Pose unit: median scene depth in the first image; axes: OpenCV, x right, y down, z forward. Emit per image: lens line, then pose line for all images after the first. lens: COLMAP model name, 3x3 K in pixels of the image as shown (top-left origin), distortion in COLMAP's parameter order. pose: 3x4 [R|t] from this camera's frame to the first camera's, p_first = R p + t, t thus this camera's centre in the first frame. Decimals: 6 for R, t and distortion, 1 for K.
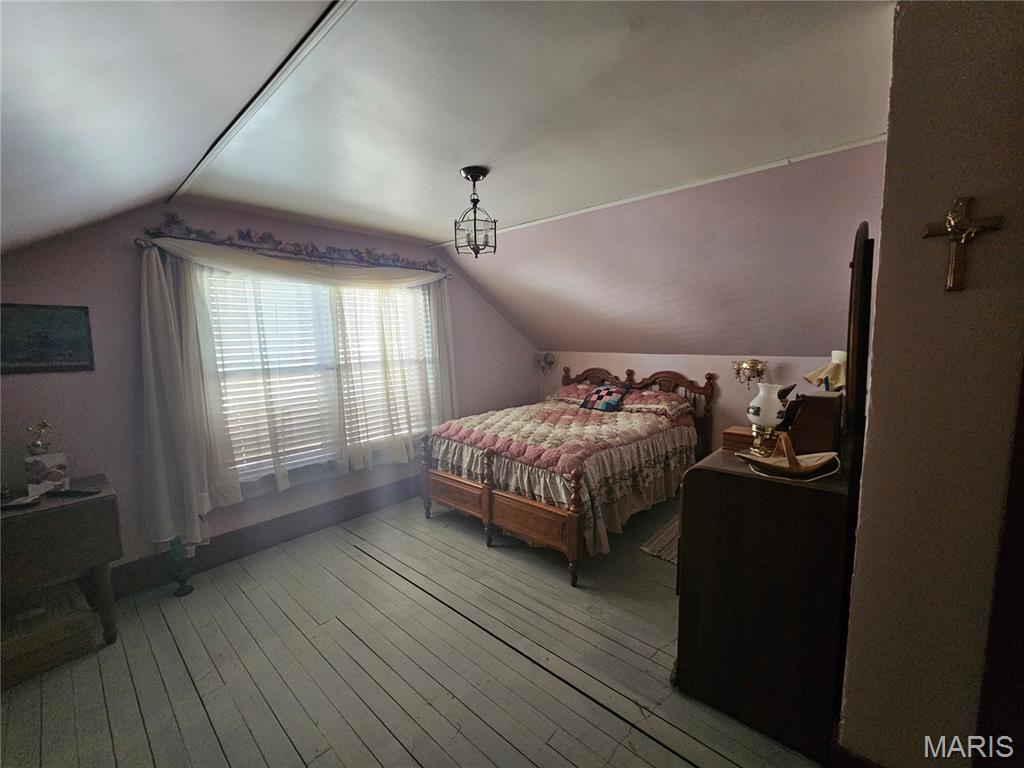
lens RADIAL K [[419.2, 0, 510.1], [0, 419.2, 382.2], [0, 0, 1]] dist [0.003622, 0.000147]
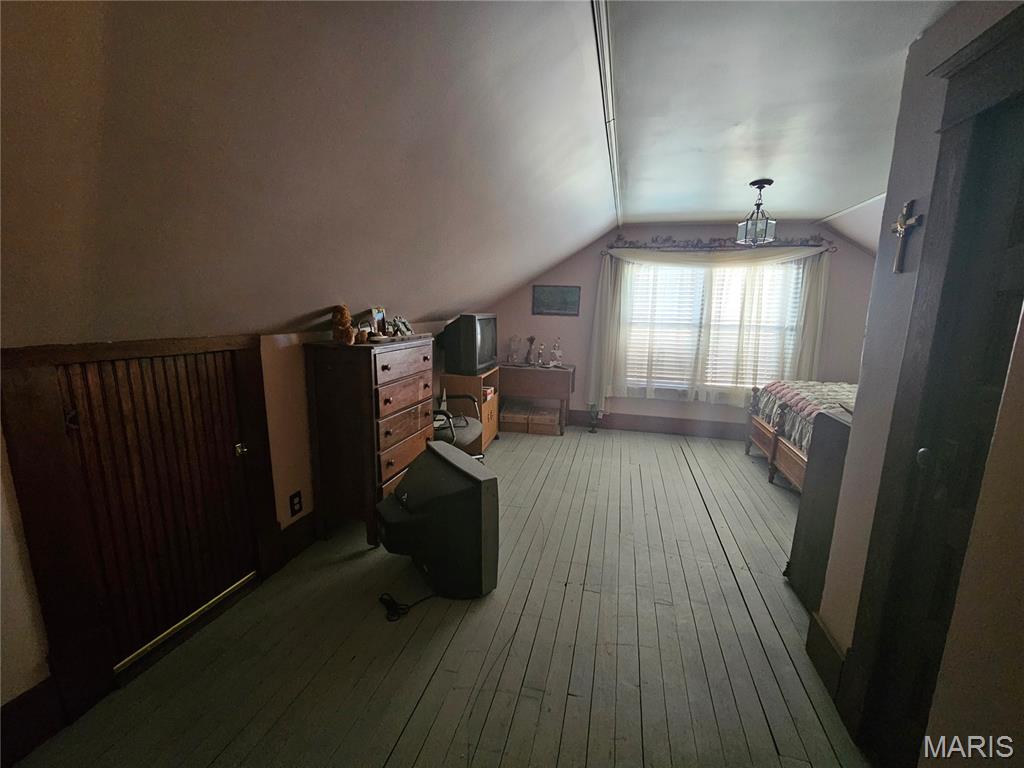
lens RADIAL K [[419.2, 0, 510.1], [0, 419.2, 382.4], [0, 0, 1]] dist [0.003622, 0.000147]
pose [[0.460991, 0.187042, -0.867469, 0.611271], [-0.126325, 0.981411, 0.144478, 0.030267], [0.878367, 0.042980, 0.476050, -0.246520]]
